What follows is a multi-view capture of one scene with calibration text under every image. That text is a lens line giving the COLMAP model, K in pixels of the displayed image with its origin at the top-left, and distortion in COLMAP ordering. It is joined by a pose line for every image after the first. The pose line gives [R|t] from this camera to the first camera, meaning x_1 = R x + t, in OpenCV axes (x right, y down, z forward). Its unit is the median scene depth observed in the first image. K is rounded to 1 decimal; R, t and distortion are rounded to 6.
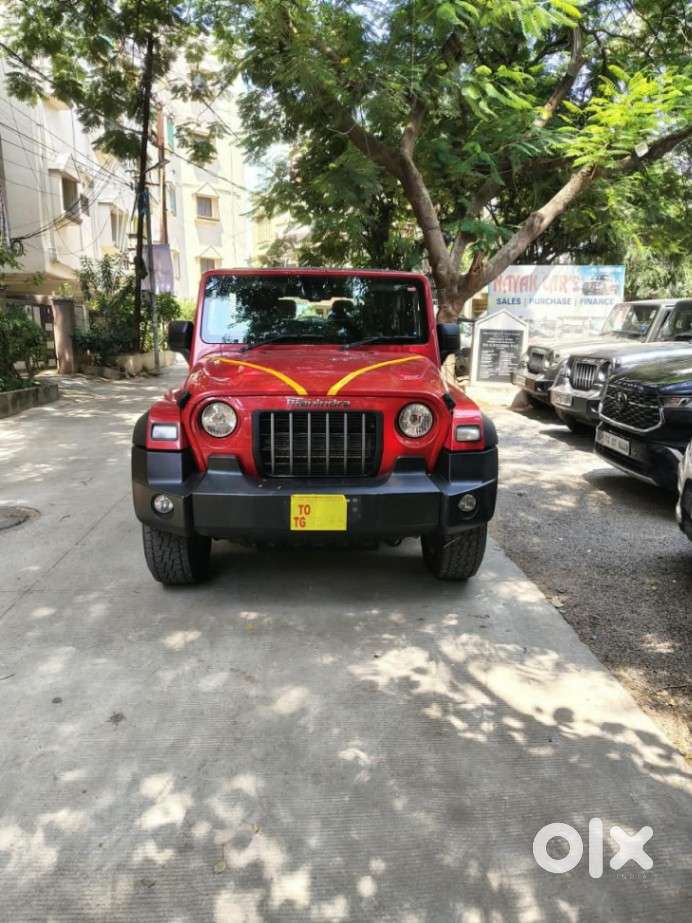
lens RADIAL K [[633.4, 0, 345.3], [0, 633.4, 466.4], [0, 0, 1]] dist [0.053315, -0.062923]
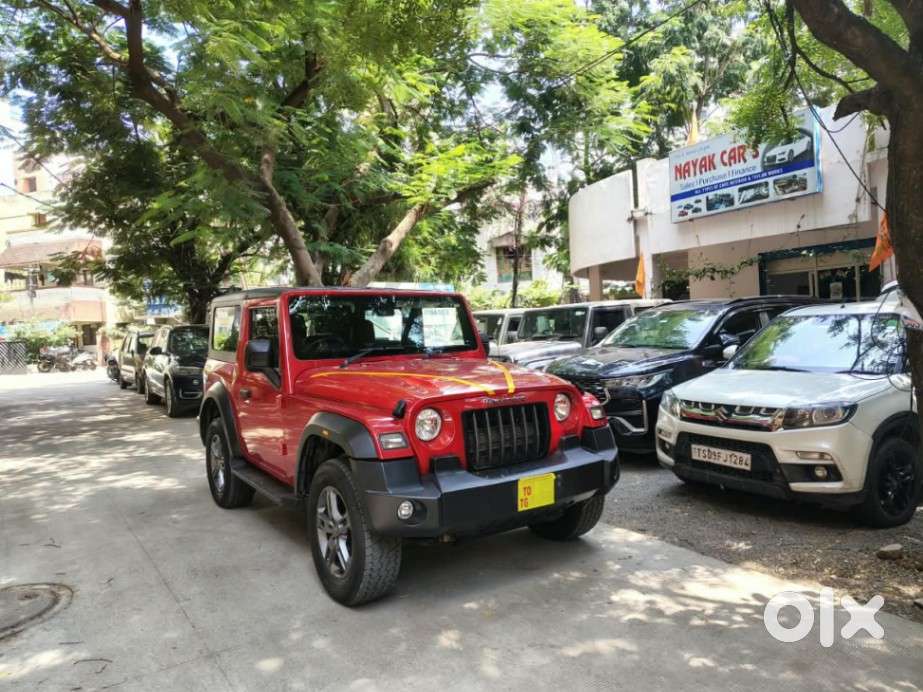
lens RADIAL K [[633.4, 0, 466.7], [0, 633.4, 349.2], [0, 0, 1]] dist [0.053315, -0.062923]
pose [[0.845751, -0.051670, 0.531070, -0.284053], [0.153734, 0.976691, -0.149800, -0.010448], [-0.510952, 0.208337, 0.833981, 0.011478]]
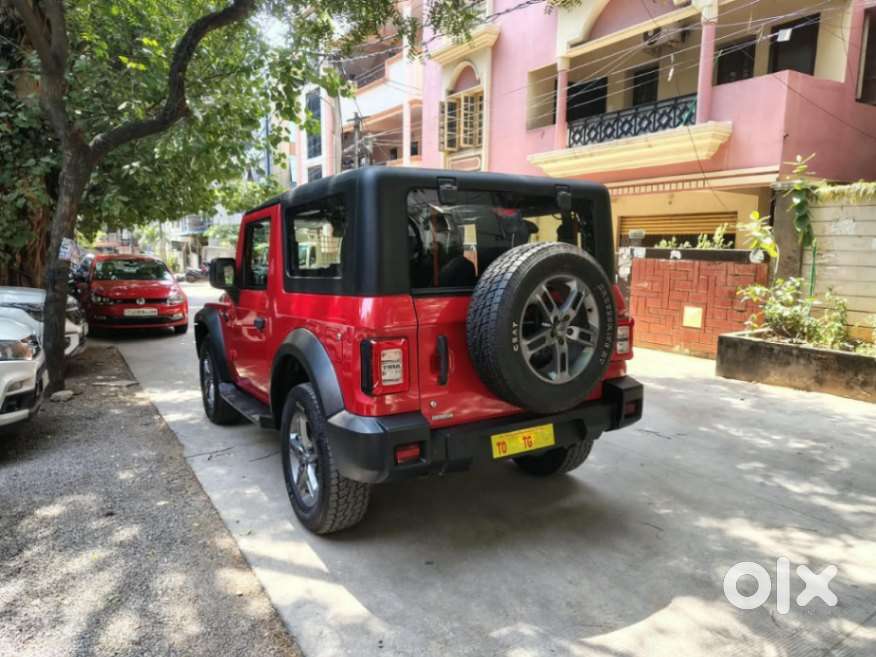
lens RADIAL K [[601.1, 0, 440.7], [0, 601.1, 326.3], [0, 0, 1]] dist [0.053315, -0.062923]
pose [[-0.876122, 0.055898, -0.478837, 0.183319], [-0.105991, 0.946618, 0.304436, -0.255071], [0.470293, 0.317475, -0.823428, 1.125270]]
